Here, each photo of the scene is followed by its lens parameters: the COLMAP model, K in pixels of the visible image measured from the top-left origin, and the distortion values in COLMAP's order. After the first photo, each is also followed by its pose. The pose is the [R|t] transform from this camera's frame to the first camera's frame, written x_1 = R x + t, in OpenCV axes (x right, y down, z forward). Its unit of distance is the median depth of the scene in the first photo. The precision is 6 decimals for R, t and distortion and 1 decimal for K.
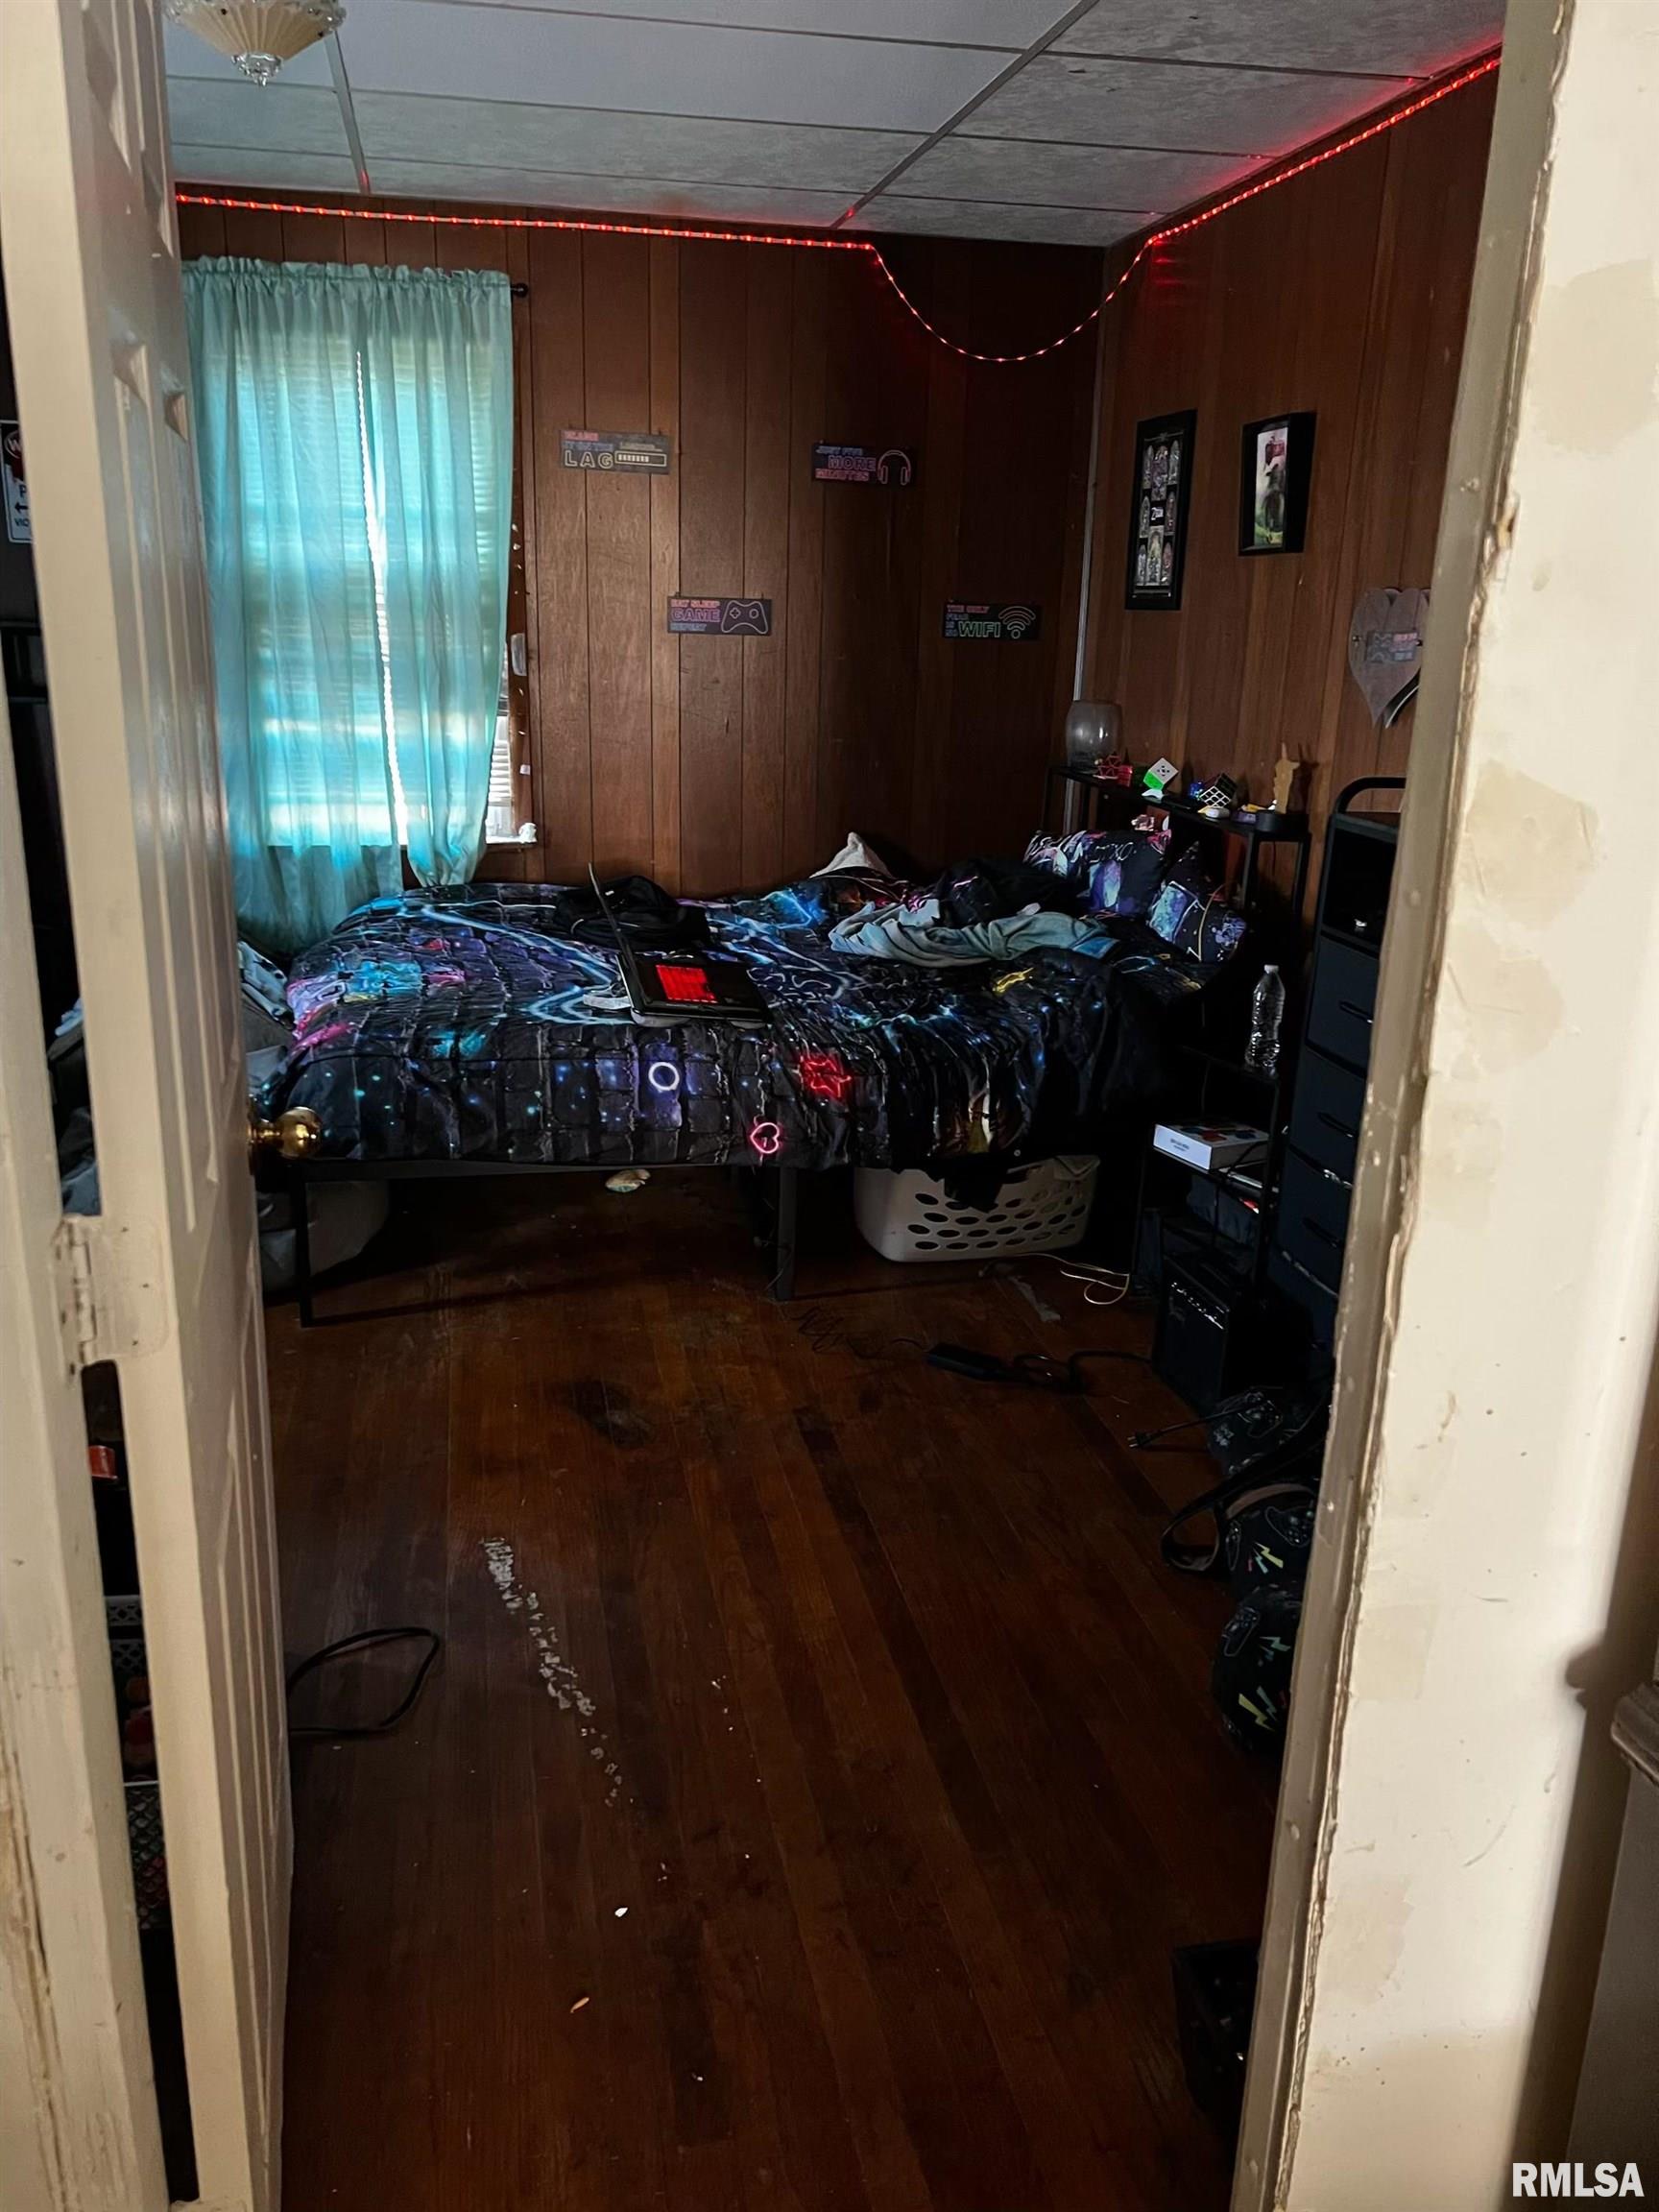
lens RADIAL K [[1675.9, 0, 825.9], [0, 1675.9, 1107.4], [0, 0, 1]] dist [0.005331, -0.012351]
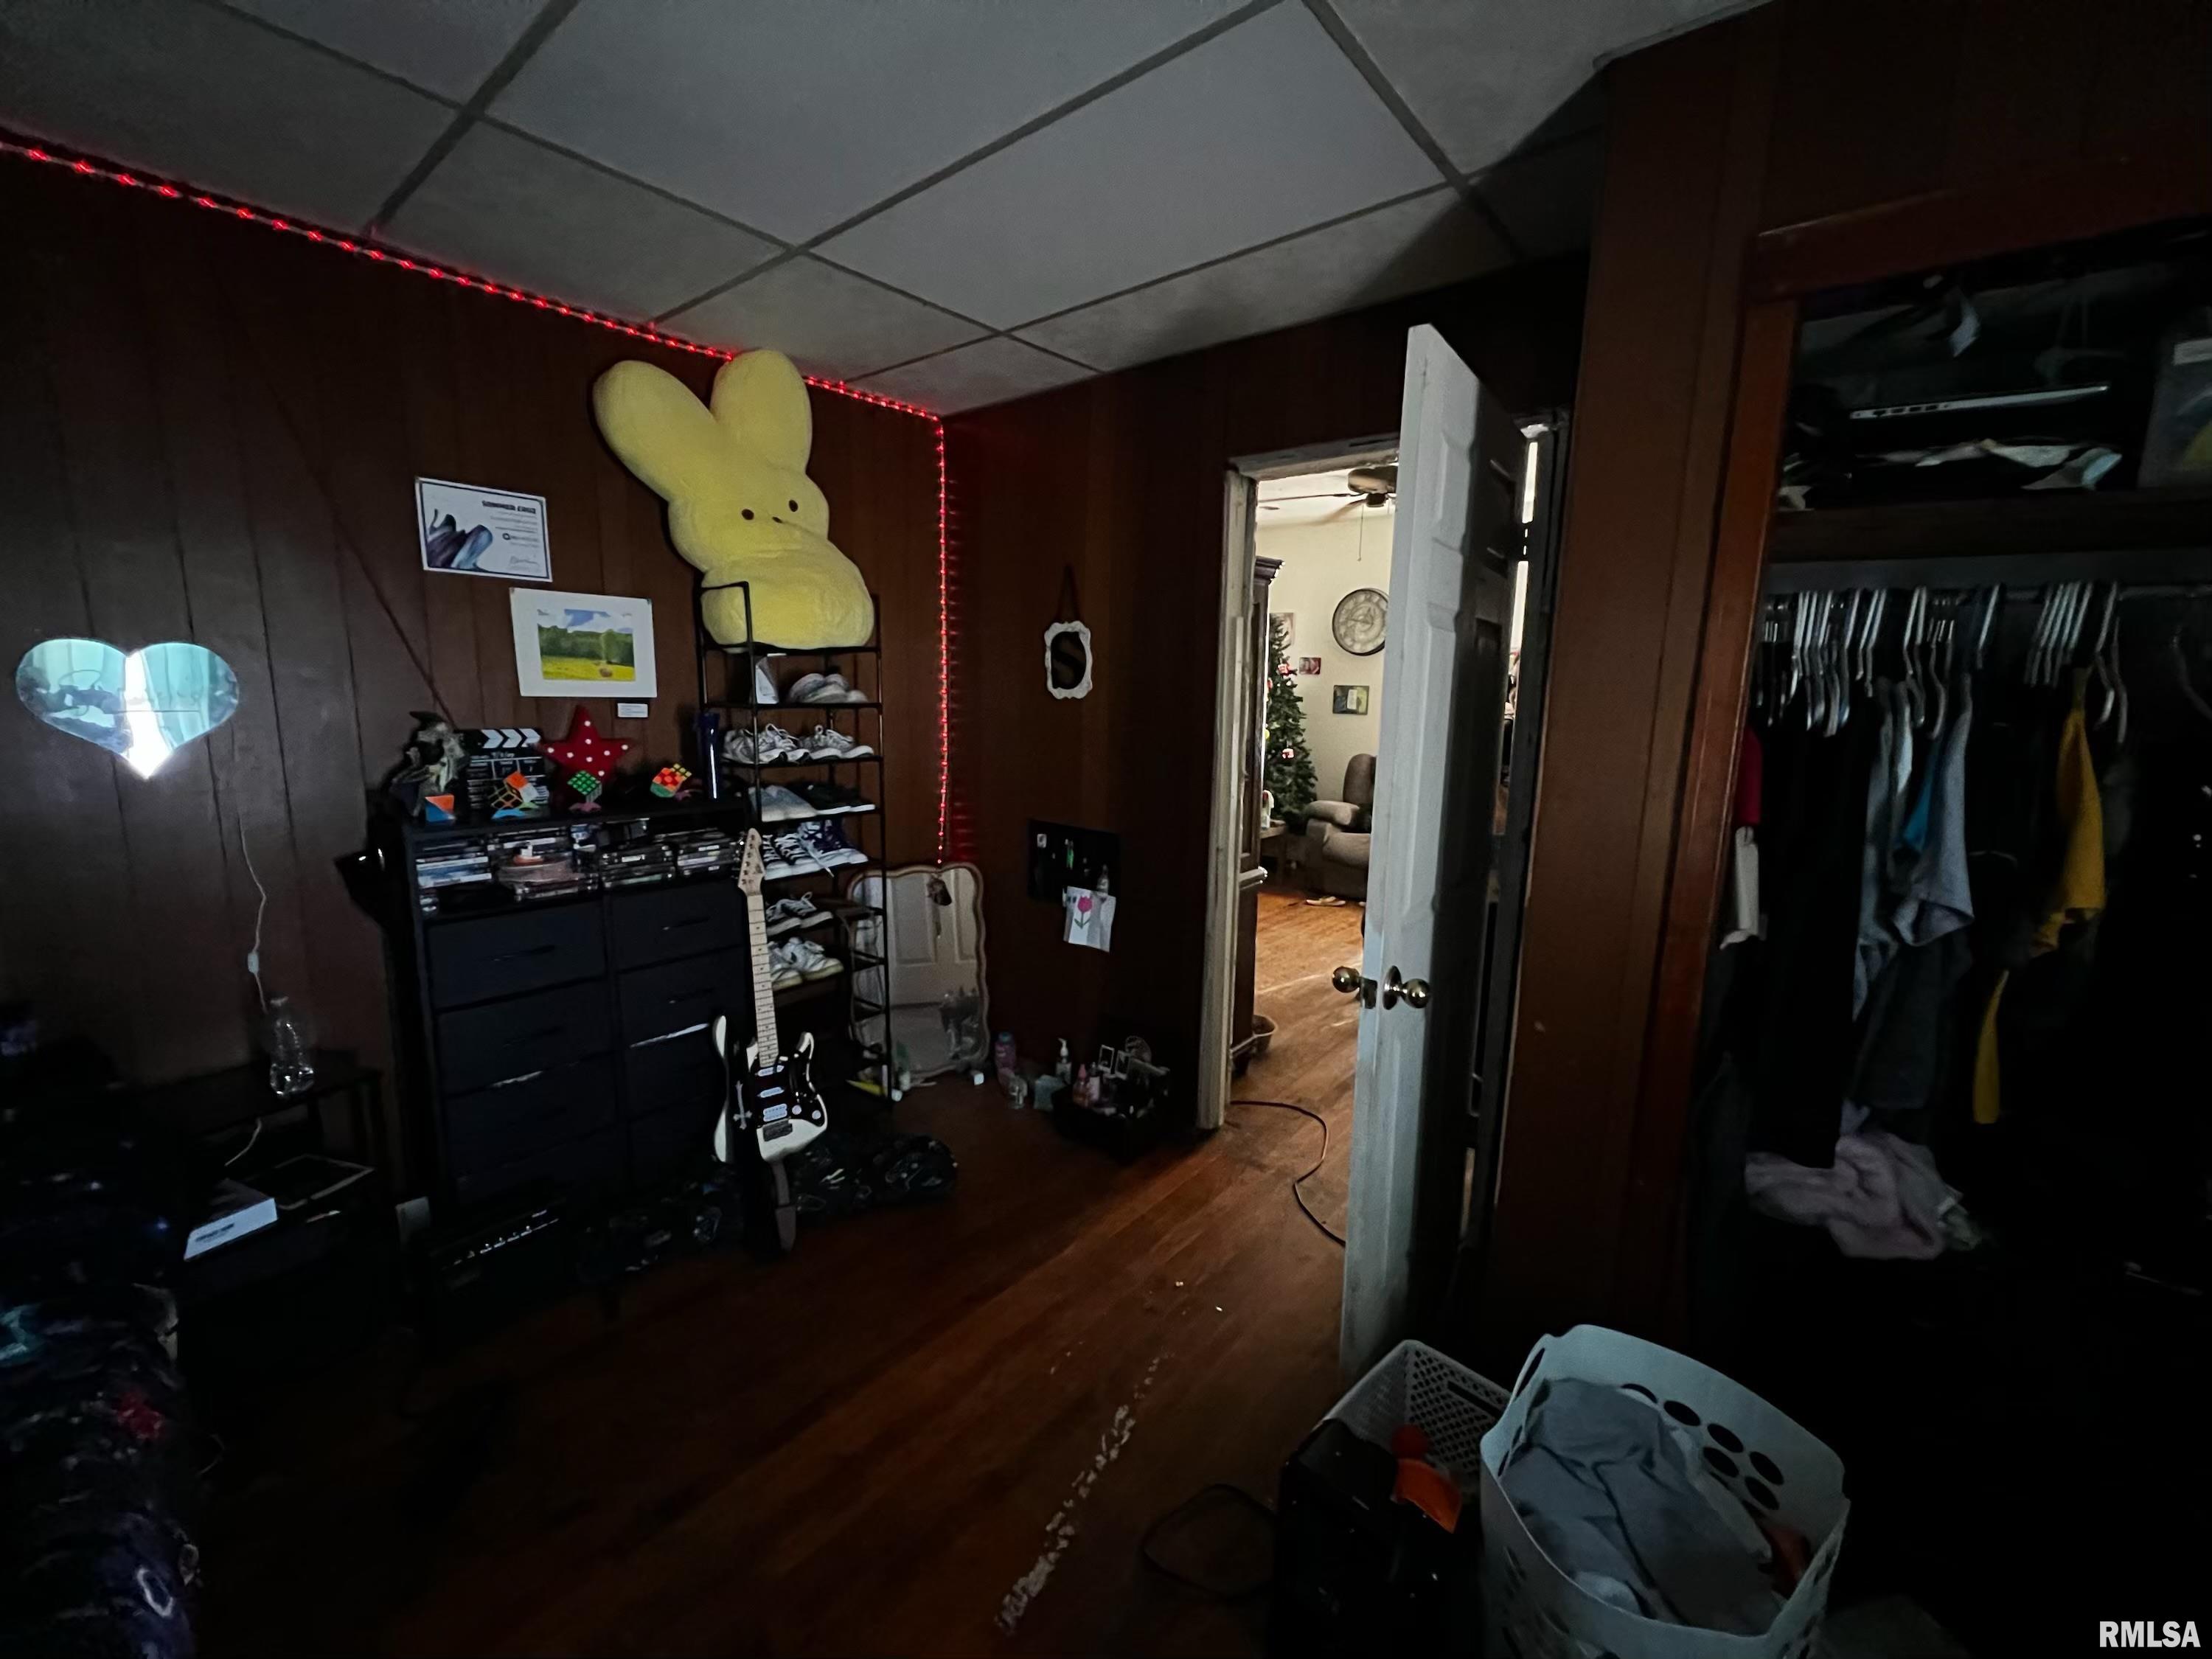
lens RADIAL K [[893.7, 0, 1107.7], [0, 893.7, 825.8], [0, 0, 1]] dist [0.002725, 0.000152]
pose [[-0.620083, -0.166651, 0.766632, -0.624311], [0.194093, 0.914215, 0.355723, -0.380412], [-0.760148, 0.369376, -0.534543, 1.184381]]
